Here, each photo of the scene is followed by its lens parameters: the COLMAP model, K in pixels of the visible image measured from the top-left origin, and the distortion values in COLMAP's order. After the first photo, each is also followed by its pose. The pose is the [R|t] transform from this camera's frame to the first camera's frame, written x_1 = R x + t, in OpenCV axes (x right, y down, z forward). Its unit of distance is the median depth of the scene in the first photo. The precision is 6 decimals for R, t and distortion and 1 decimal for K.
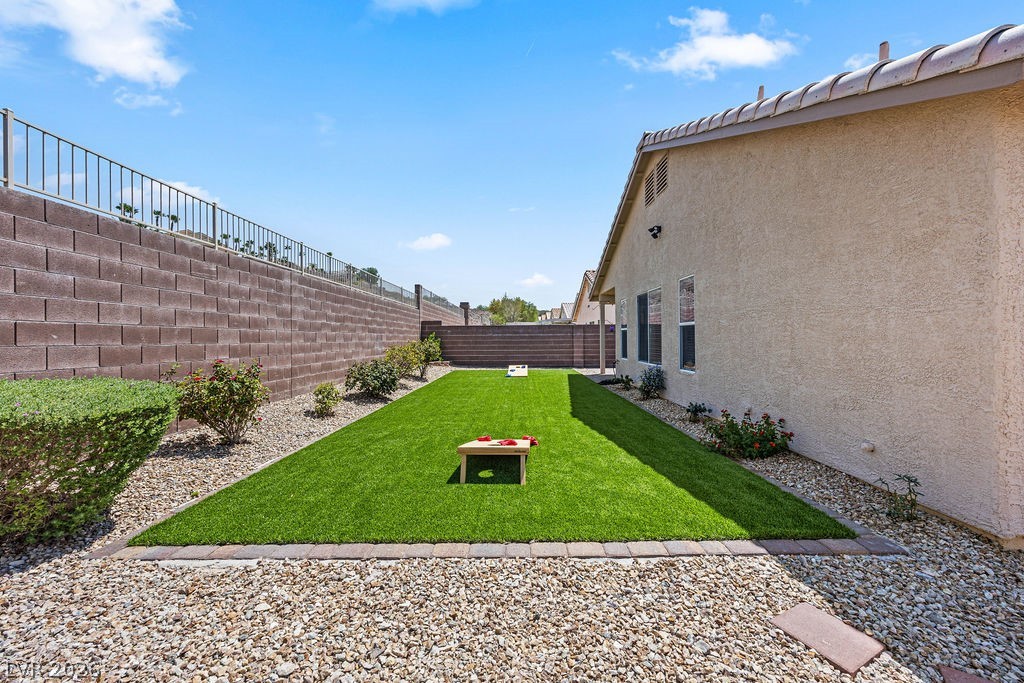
lens RADIAL K [[392.4, 0, 515.3], [0, 392.4, 337.7], [0, 0, 1]] dist [-0.003433, 0.000006]
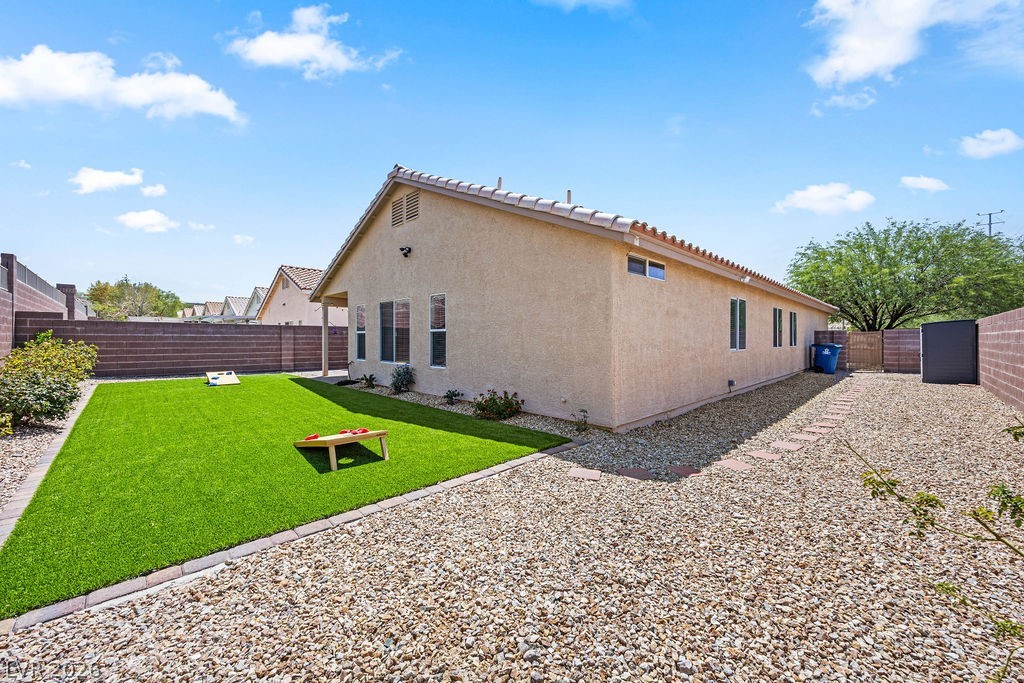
lens RADIAL K [[392.4, 0, 515.3], [0, 392.4, 337.7], [0, 0, 1]] dist [-0.003433, 0.000006]
pose [[0.703737, 0.010238, 0.710387, -0.345899], [-0.007942, 0.999947, -0.006543, -0.005740], [-0.710416, -0.001037, 0.703781, -0.099387]]
